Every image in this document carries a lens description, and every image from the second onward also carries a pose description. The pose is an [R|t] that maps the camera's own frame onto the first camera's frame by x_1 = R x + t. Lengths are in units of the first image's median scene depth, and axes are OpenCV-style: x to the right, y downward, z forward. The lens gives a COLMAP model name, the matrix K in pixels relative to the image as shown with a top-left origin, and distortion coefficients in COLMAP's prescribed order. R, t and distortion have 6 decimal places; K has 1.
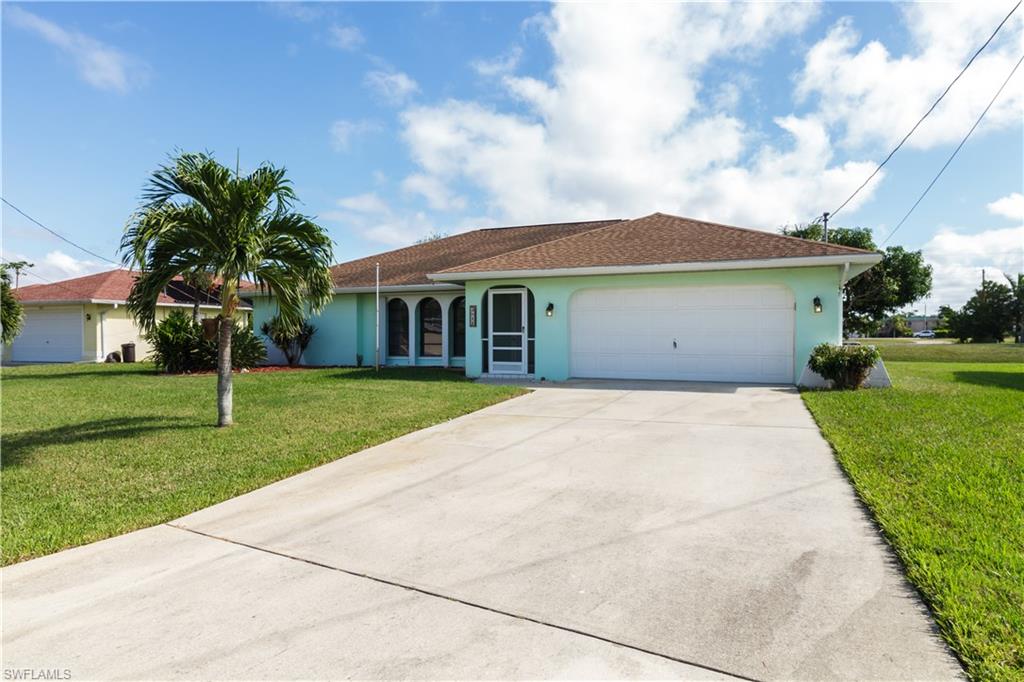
lens RADIAL K [[555.2, 0, 512.1], [0, 555.2, 341.9], [0, 0, 1]] dist [0.002525, 0.000120]
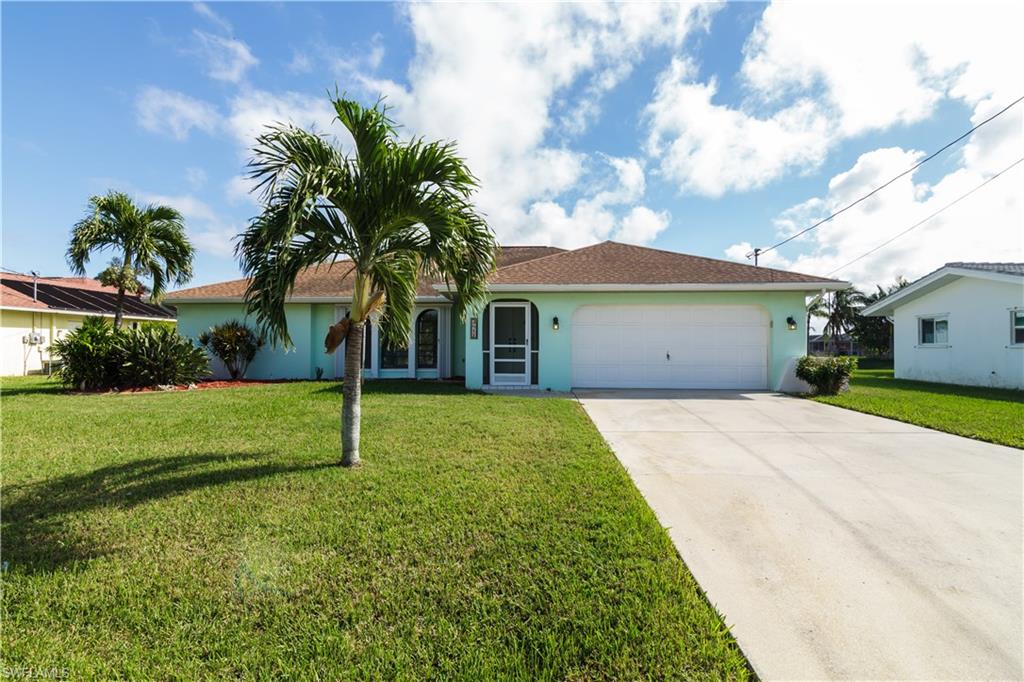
lens RADIAL K [[475.4, 0, 511.7], [0, 475.4, 340.4], [0, 0, 1]] dist [0.000046, 0.000708]
pose [[0.957520, 0.009025, 0.288224, -0.258418], [-0.000591, 0.999569, -0.029335, 0.000493], [-0.288365, 0.027918, 0.957114, 0.161530]]
